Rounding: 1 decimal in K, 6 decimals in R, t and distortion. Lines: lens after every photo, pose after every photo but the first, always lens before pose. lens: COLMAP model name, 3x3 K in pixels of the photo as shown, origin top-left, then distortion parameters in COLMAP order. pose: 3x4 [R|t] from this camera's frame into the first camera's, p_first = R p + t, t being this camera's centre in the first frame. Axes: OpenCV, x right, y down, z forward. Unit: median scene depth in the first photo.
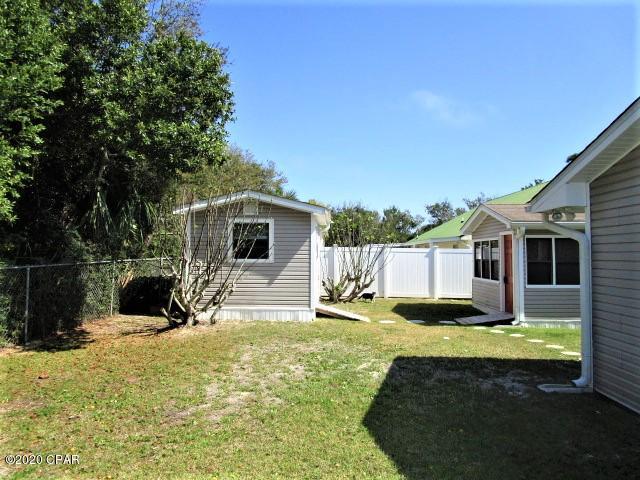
lens RADIAL K [[462.6, 0, 320.0], [0, 462.6, 240.0], [0, 0, 1]] dist [-0.007817, -0.003093]
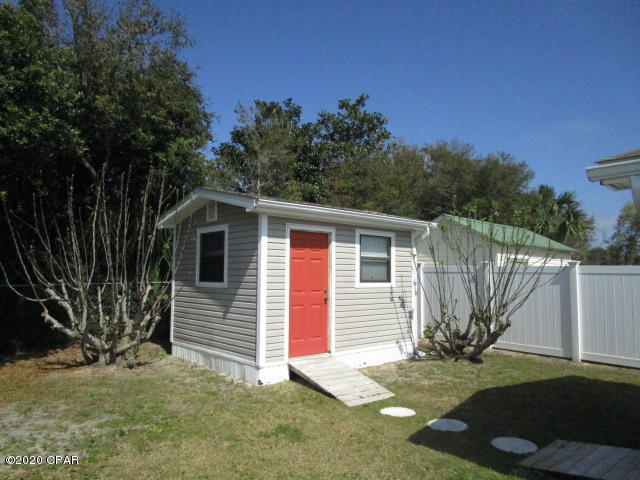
lens RADIAL K [[462.6, 0, 320.0], [0, 462.6, 240.0], [0, 0, 1]] dist [-0.007817, -0.003093]
pose [[0.674999, -0.055924, -0.735696, 0.501229], [0.017681, 0.998063, -0.059645, 0.021334], [0.737607, 0.027253, 0.674680, 0.636139]]
